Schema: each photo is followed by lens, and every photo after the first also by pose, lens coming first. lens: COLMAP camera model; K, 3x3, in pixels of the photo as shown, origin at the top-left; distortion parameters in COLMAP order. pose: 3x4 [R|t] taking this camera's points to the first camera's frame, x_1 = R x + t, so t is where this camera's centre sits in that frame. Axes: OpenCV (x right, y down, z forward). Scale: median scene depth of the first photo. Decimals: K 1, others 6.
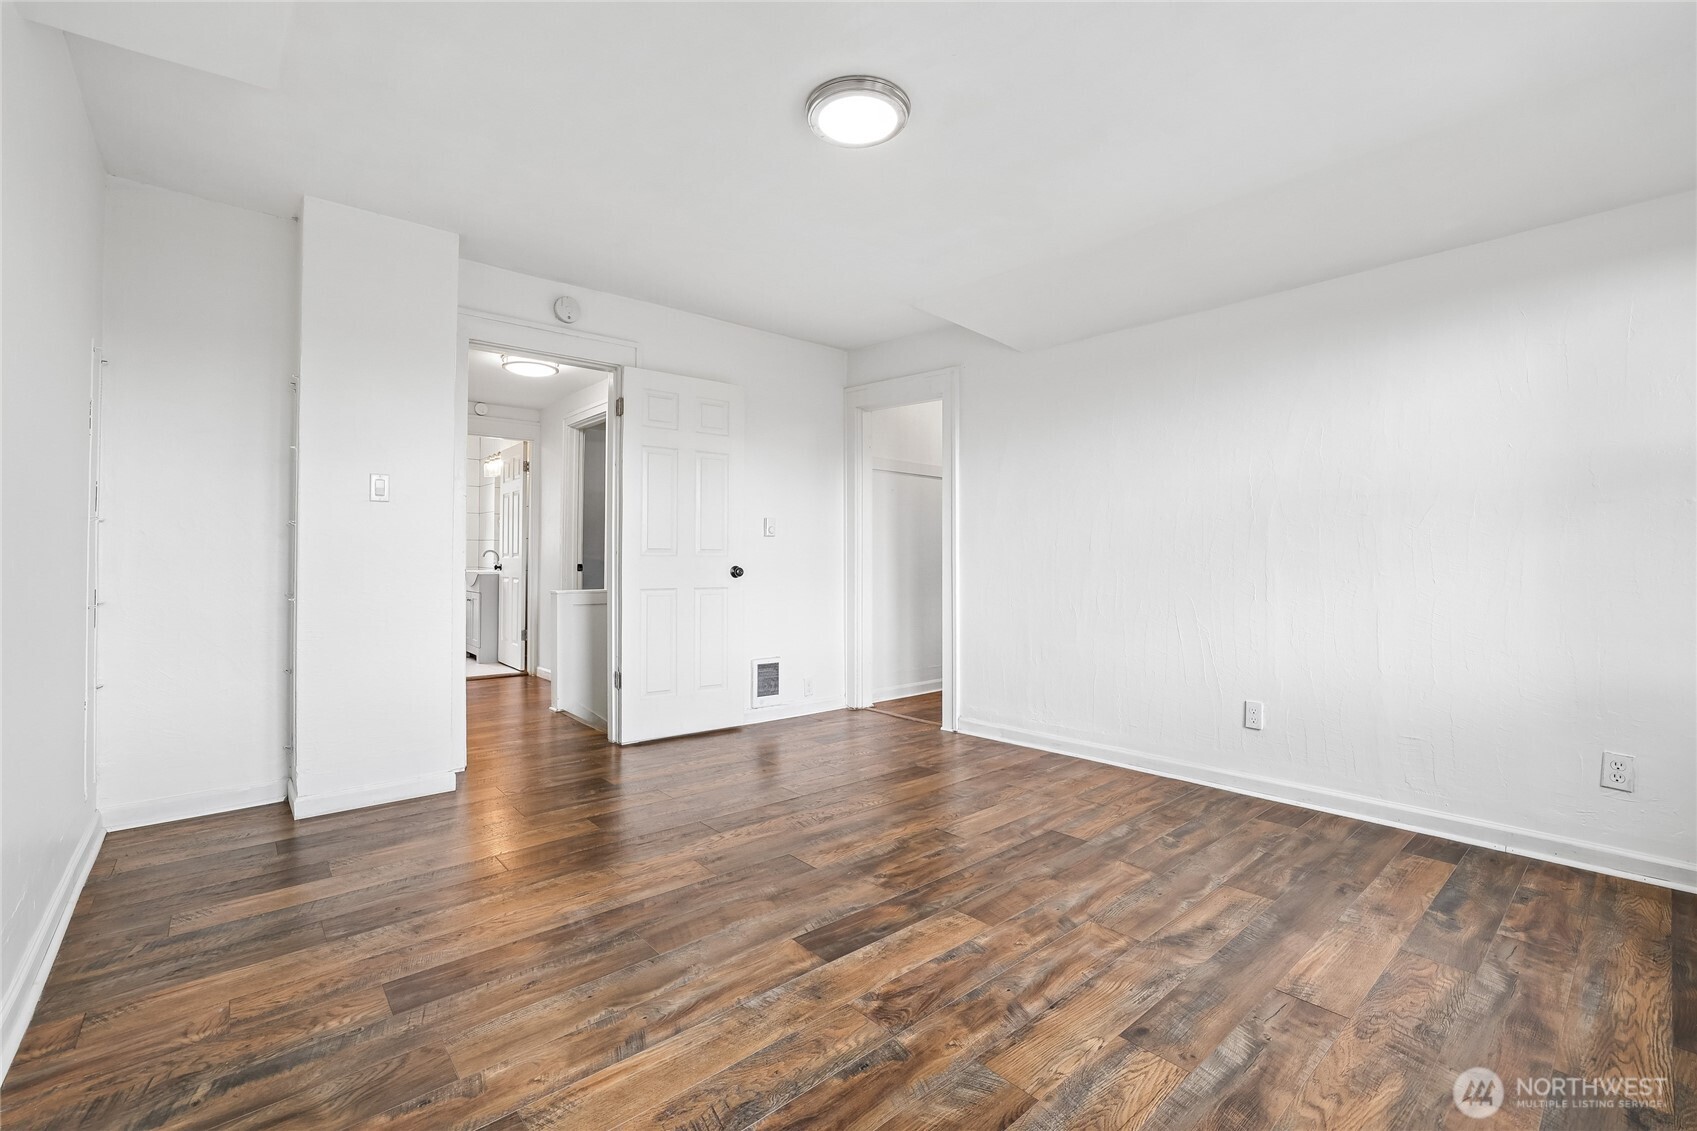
lens RADIAL K [[733.5, 0, 857.4], [0, 733.5, 565.0], [0, 0, 1]] dist [-0.008778, 0.003381]
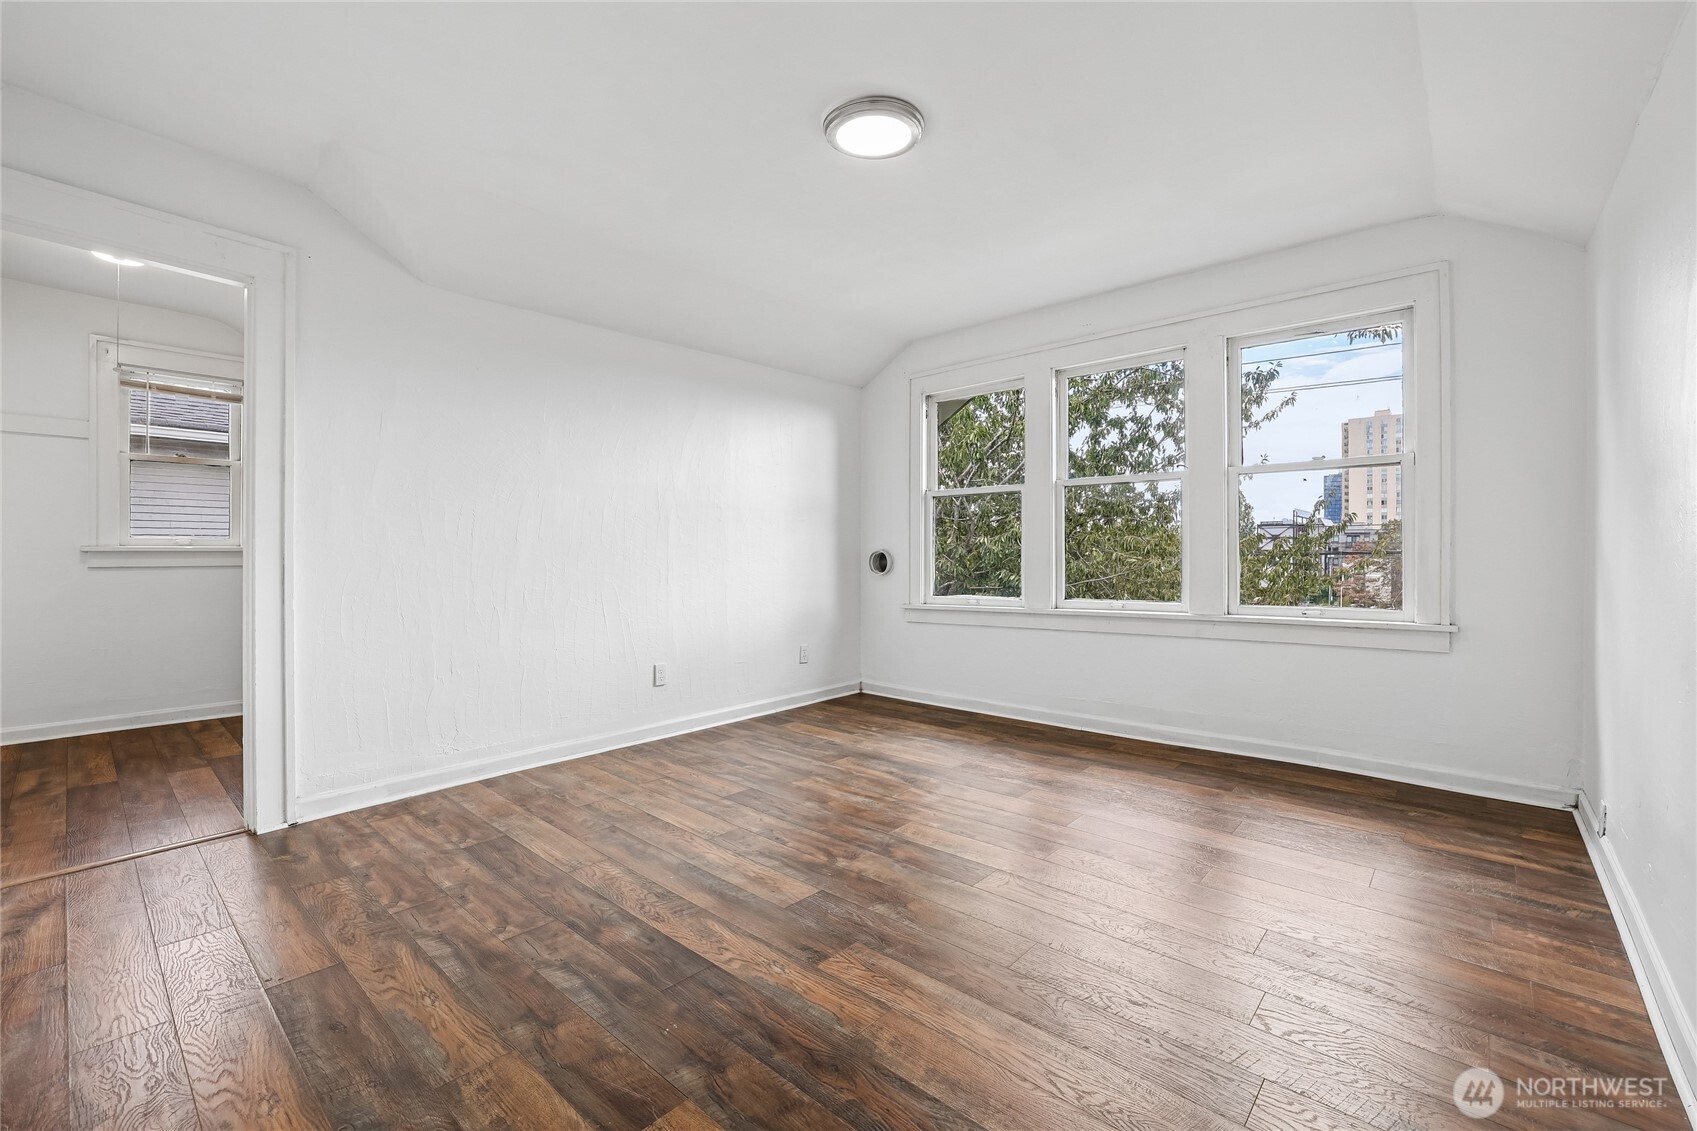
lens RADIAL K [[733.5, 0, 852.2], [0, 733.5, 555.1], [0, 0, 1]] dist [-0.008778, 0.003381]
pose [[-0.119253, -0.006701, 0.992841, -0.902303], [0.007199, 0.999945, 0.007614, -0.006344], [-0.992838, 0.008055, -0.119198, 1.004472]]
